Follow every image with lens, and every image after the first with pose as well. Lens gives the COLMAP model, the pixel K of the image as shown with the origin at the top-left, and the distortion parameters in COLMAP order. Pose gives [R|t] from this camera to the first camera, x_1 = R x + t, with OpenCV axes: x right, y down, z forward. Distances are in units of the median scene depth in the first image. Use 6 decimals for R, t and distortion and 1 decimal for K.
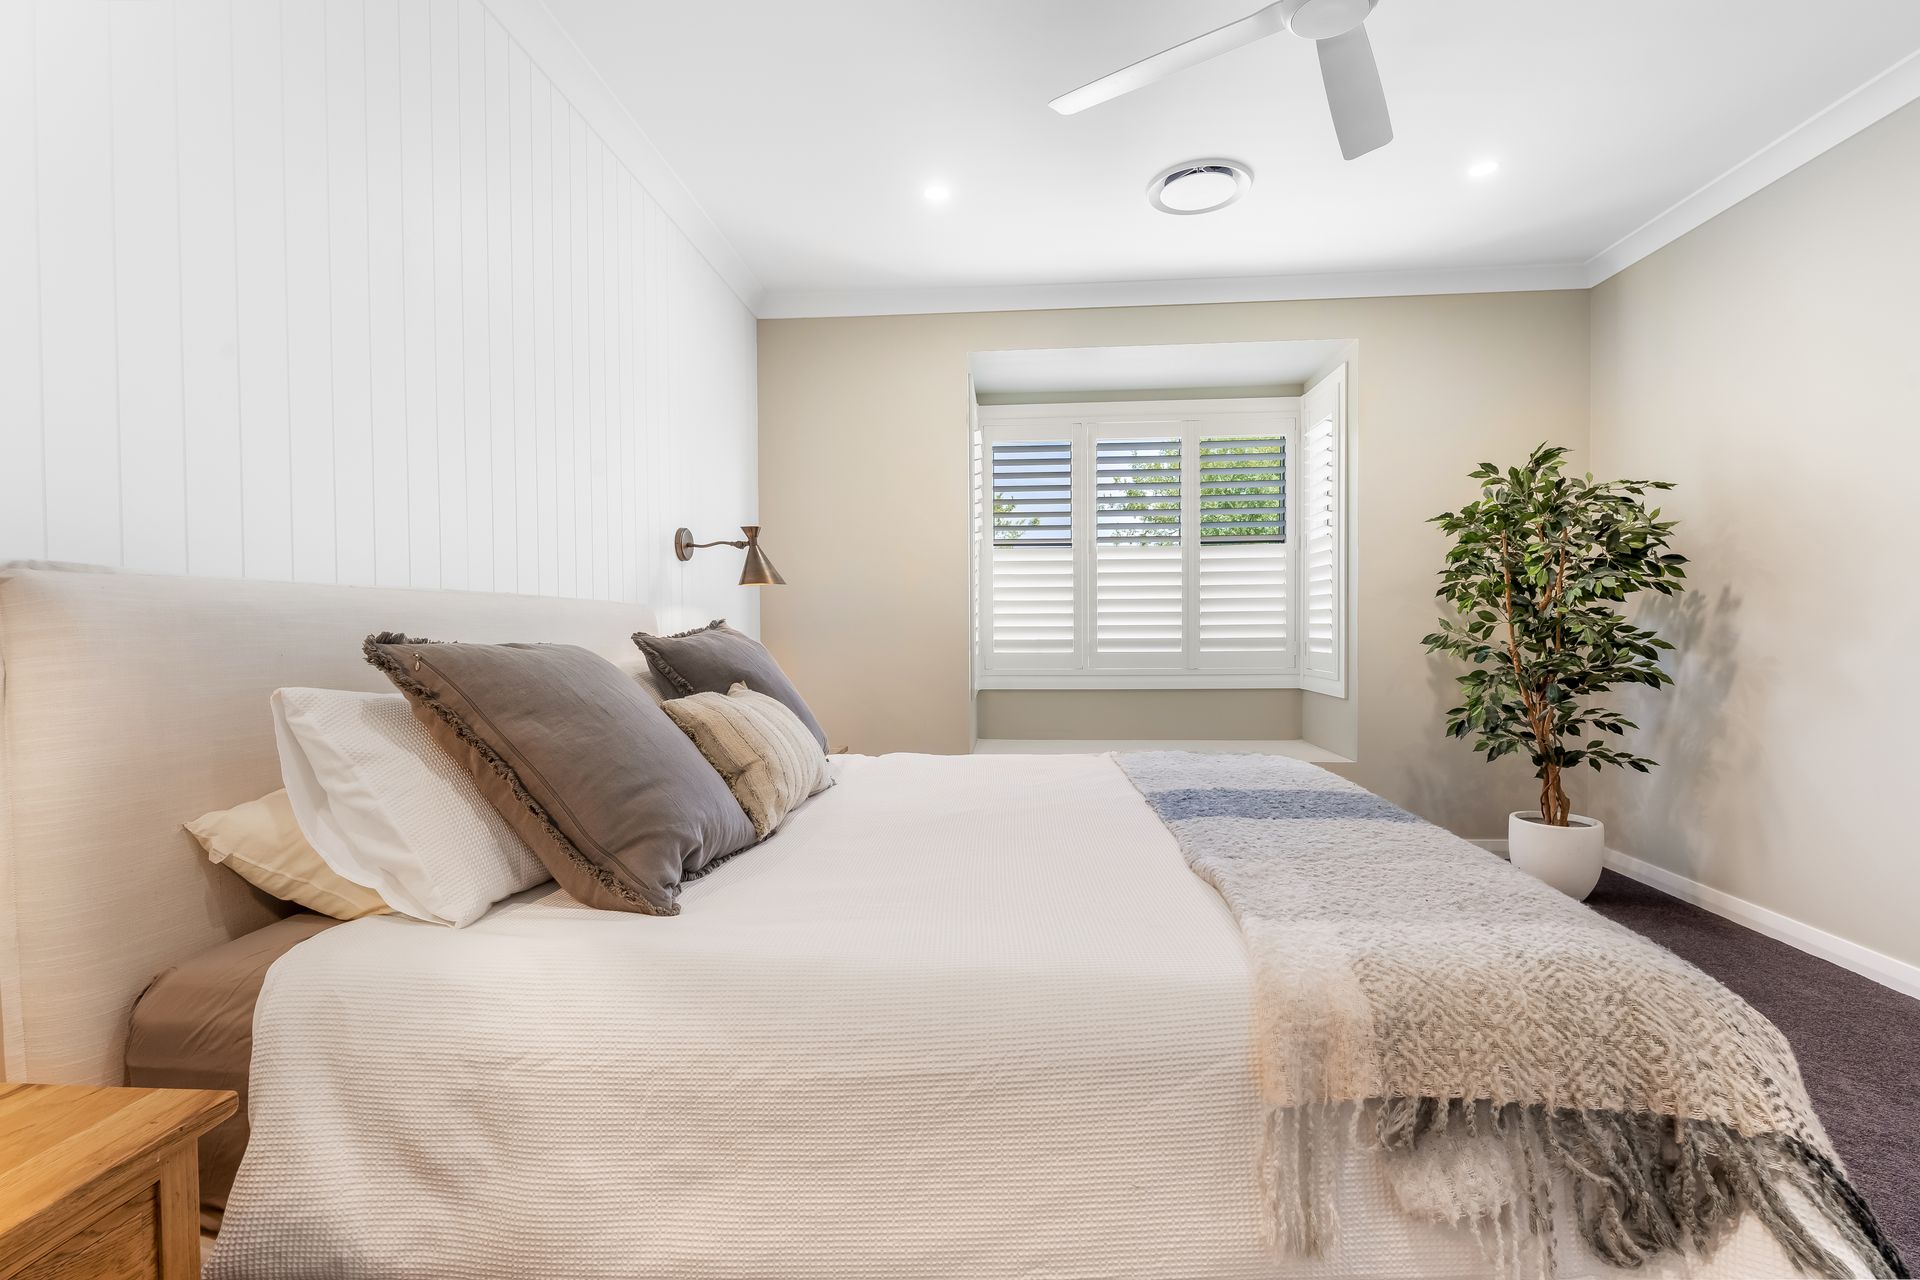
lens RADIAL K [[866.5, 0, 960.0], [0, 866.5, 640.0], [0, 0, 1]] dist [-0.003341, -0.000460]
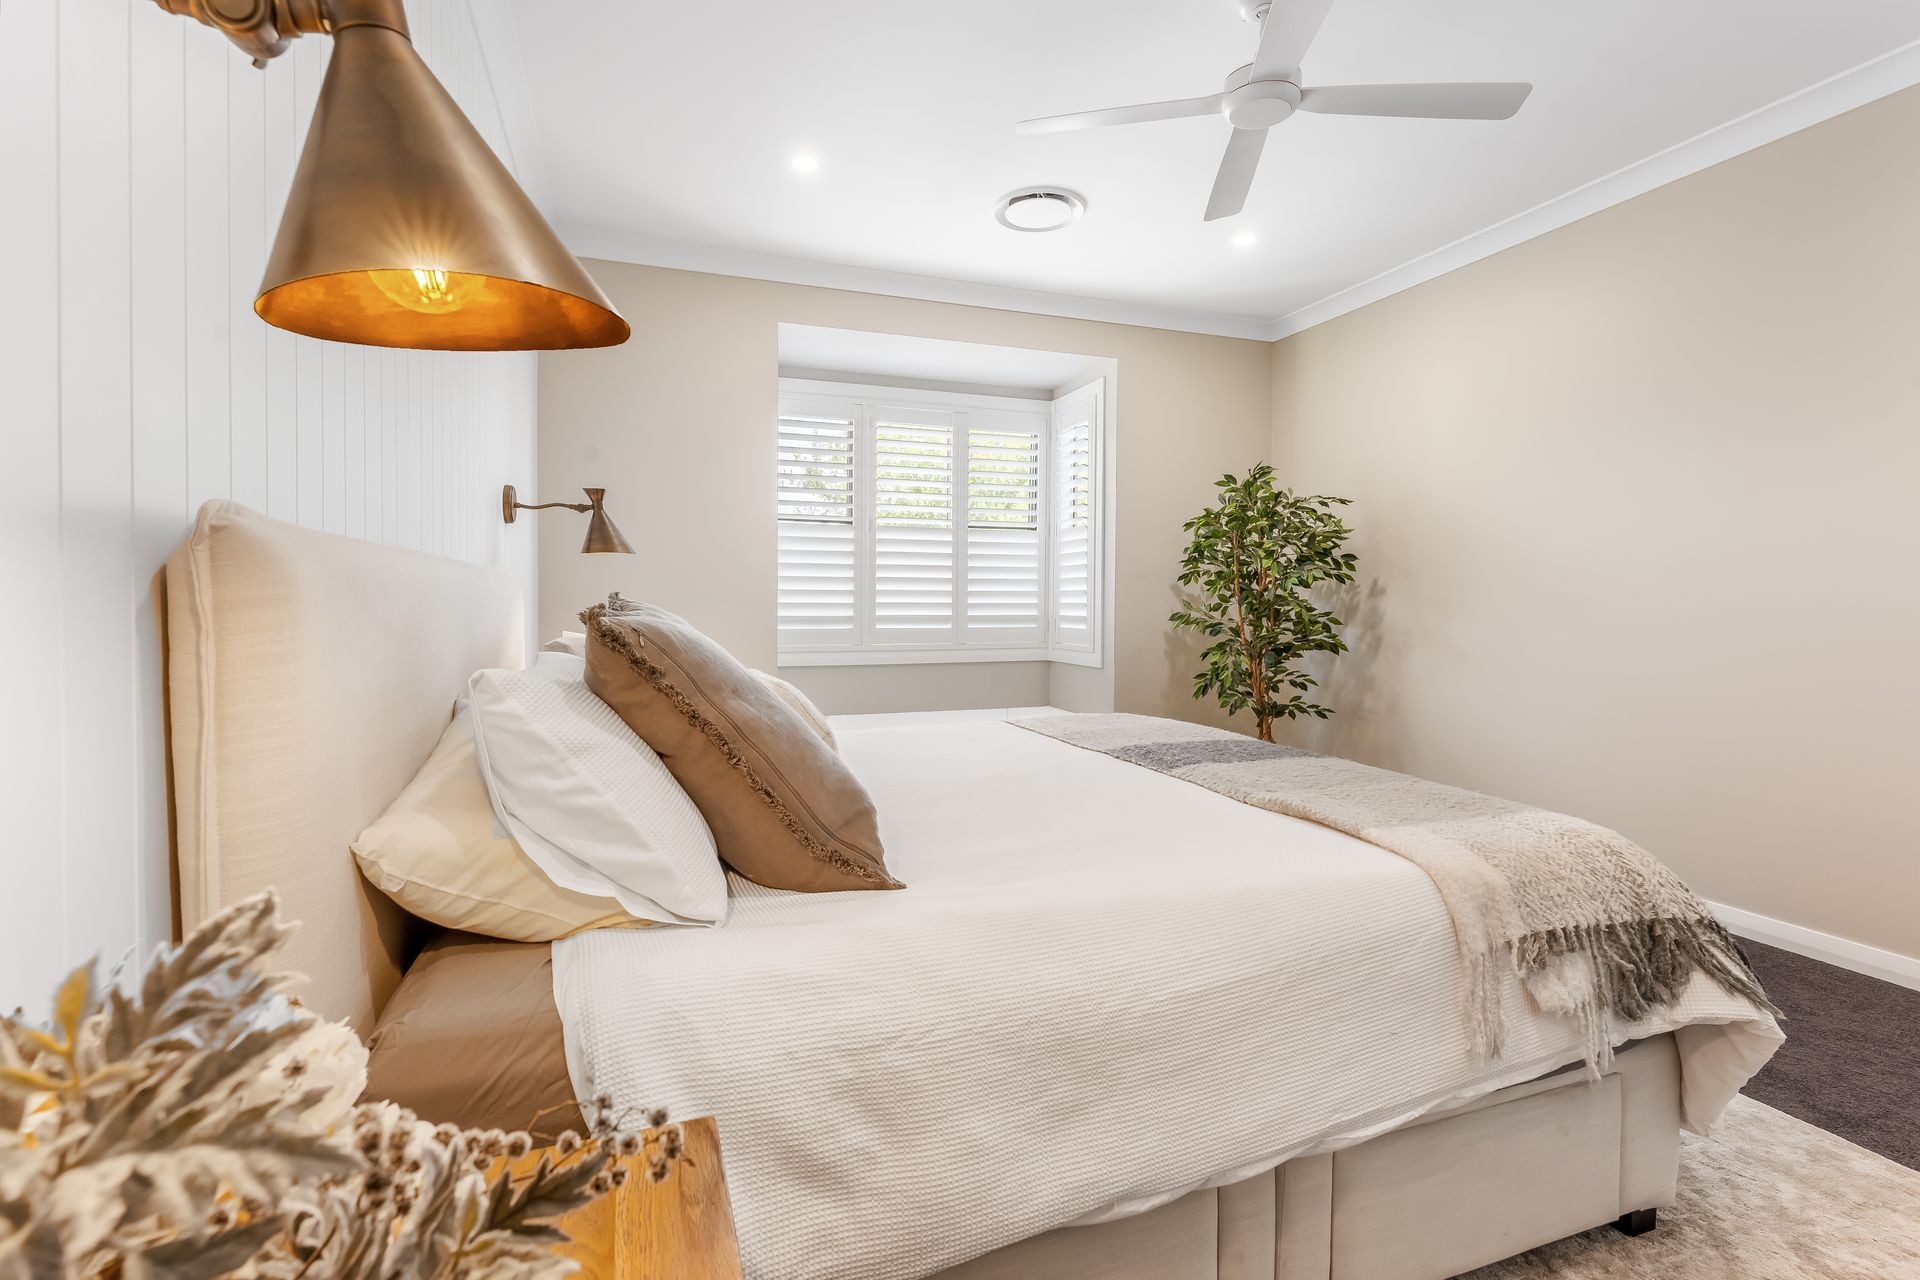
lens RADIAL K [[874.9, 0, 960.9], [0, 874.9, 612.7], [0, 0, 1]] dist [-0.001338, -0.000030]
pose [[0.910895, 0.005477, 0.412602, -0.259673], [-0.003327, 0.999977, -0.005929, 0.001752], [-0.412625, 0.004028, 0.910892, 0.017677]]
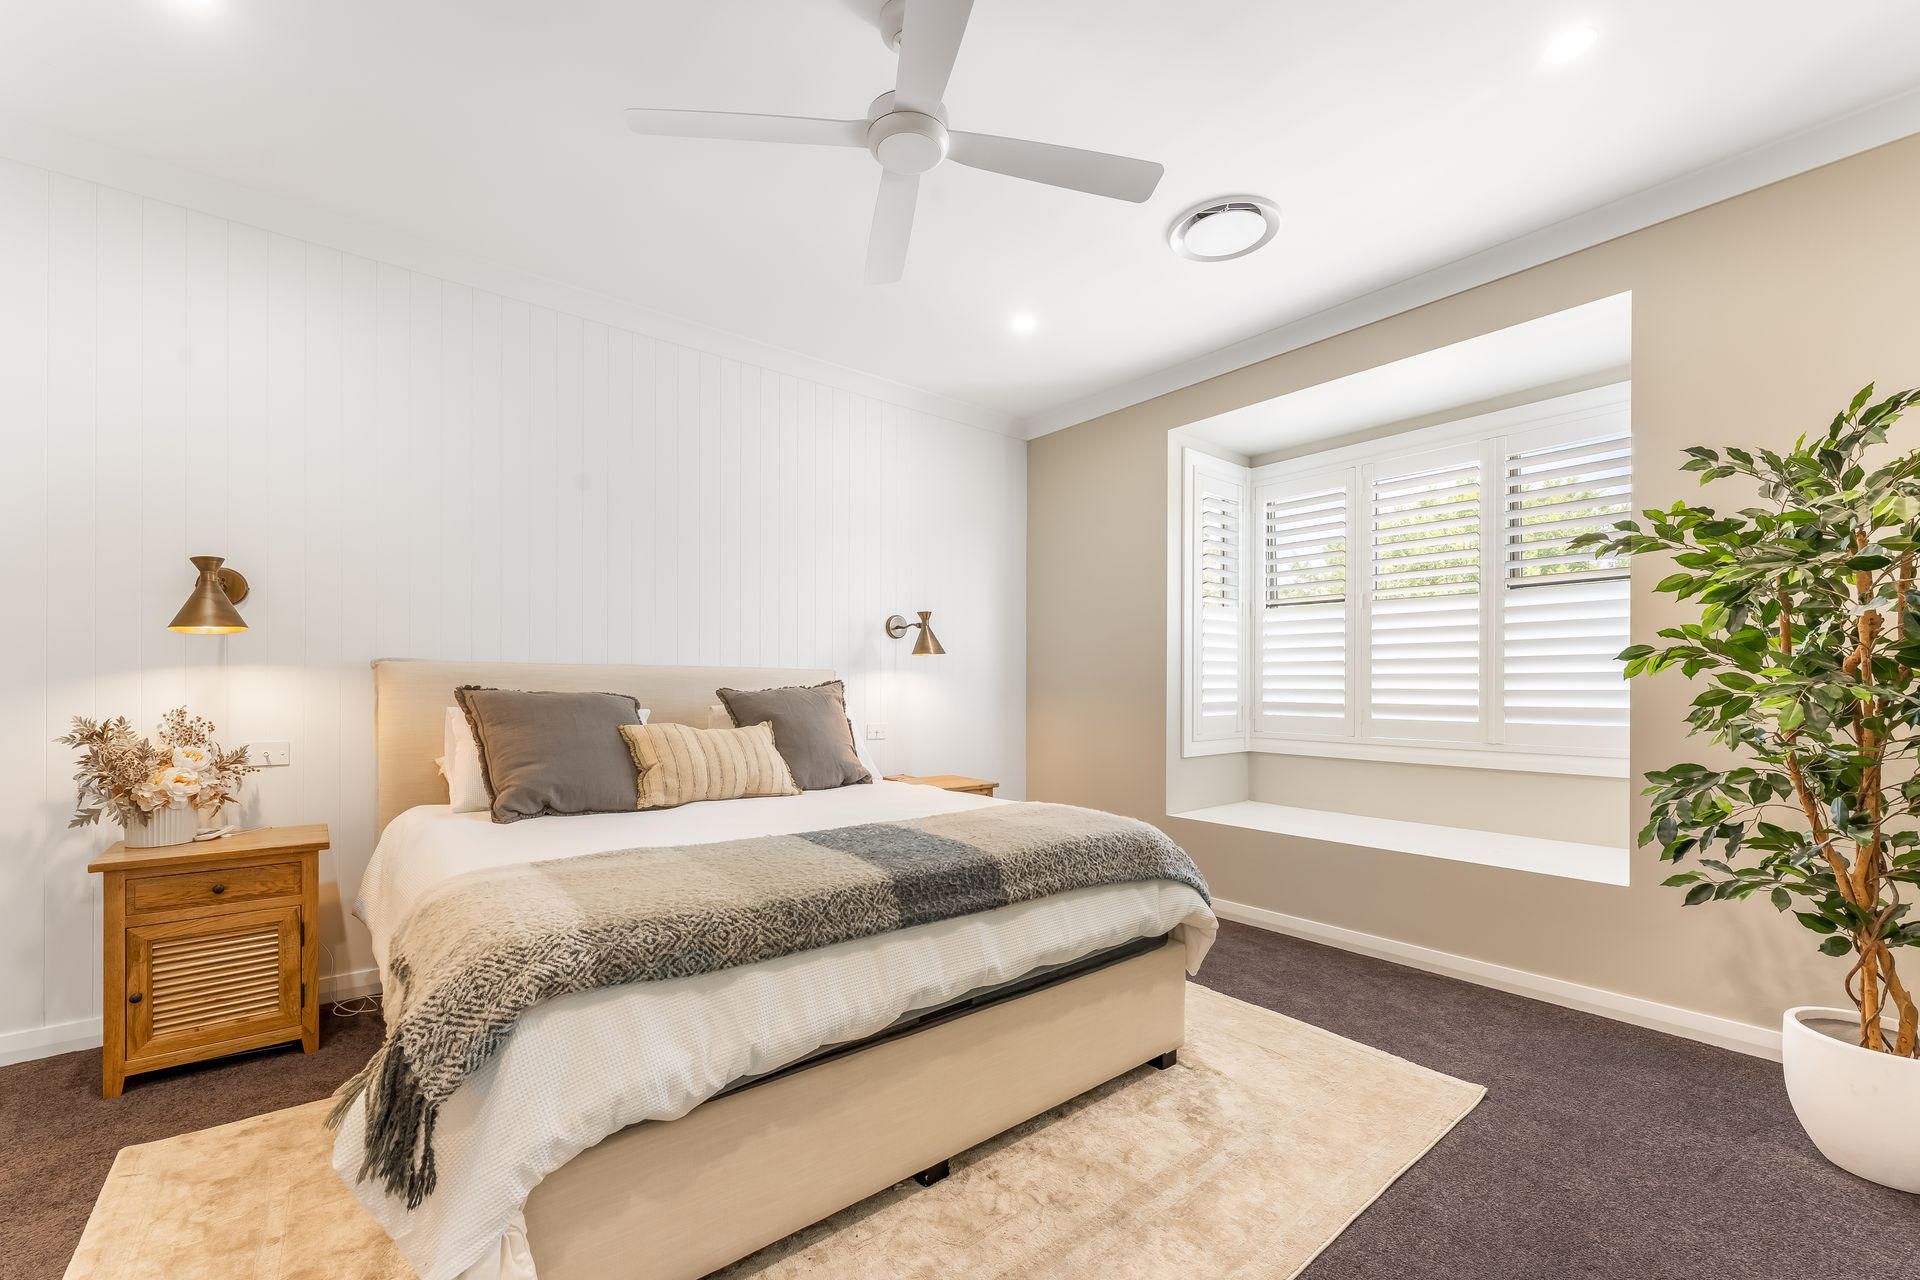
lens RADIAL K [[785.0, 0, 955.4], [0, 785.0, 685.5], [0, 0, 1]] dist [-0.000741, 0.000652]
pose [[0.683006, 0.010532, -0.730337, 0.667739], [-0.021644, 0.999749, -0.005824, -0.008986], [0.730092, 0.019786, 0.683062, 0.192041]]
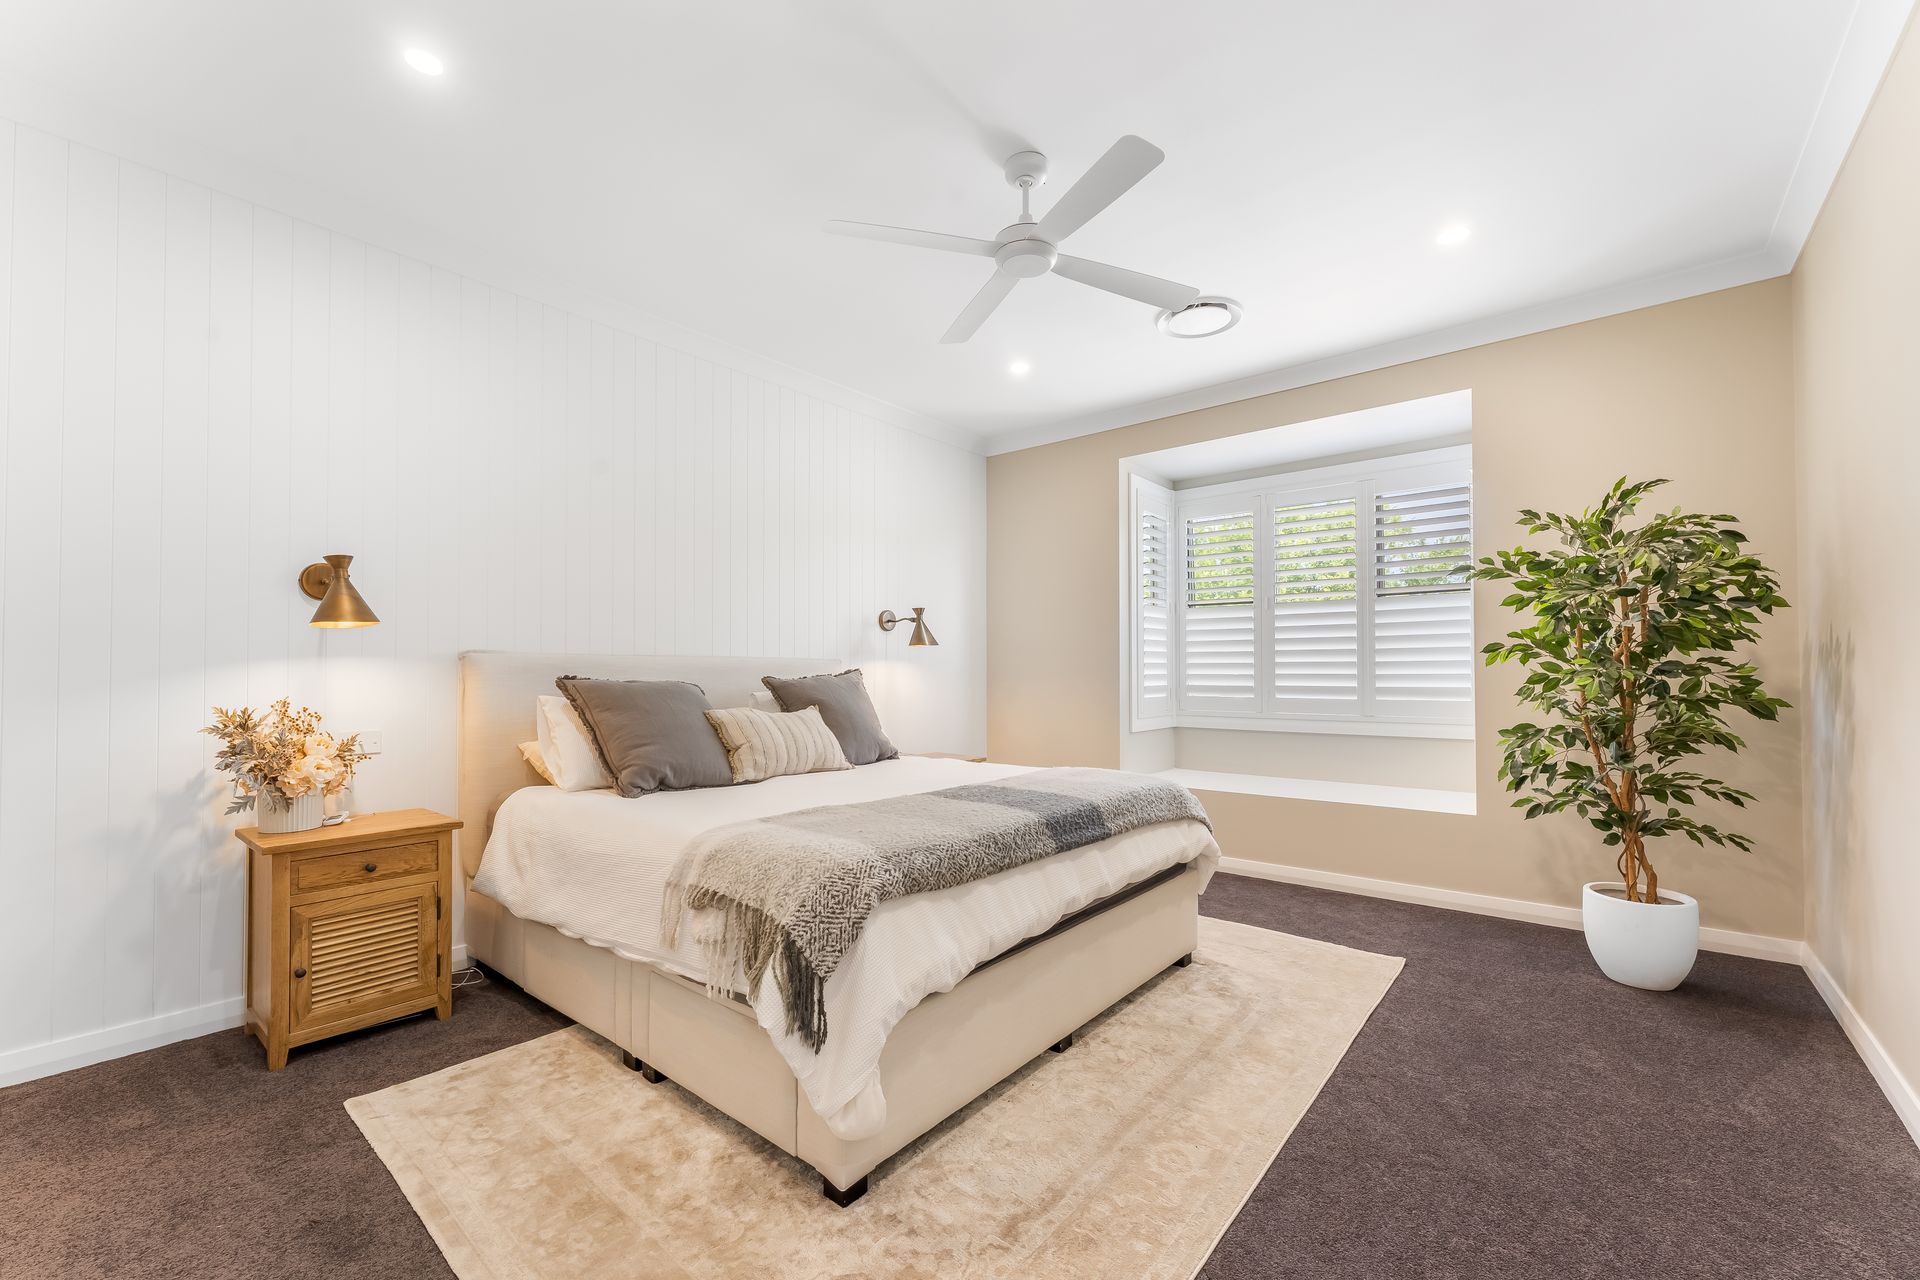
lens RADIAL K [[781.7, 0, 969.2], [0, 781.7, 662.7], [0, 0, 1]] dist [-0.000224, -0.000154]
pose [[0.817763, -0.000941, -0.575555, 0.606876], [-0.014663, 0.999640, -0.022468, -0.004220], [0.575369, 0.026813, 0.817455, -0.073049]]
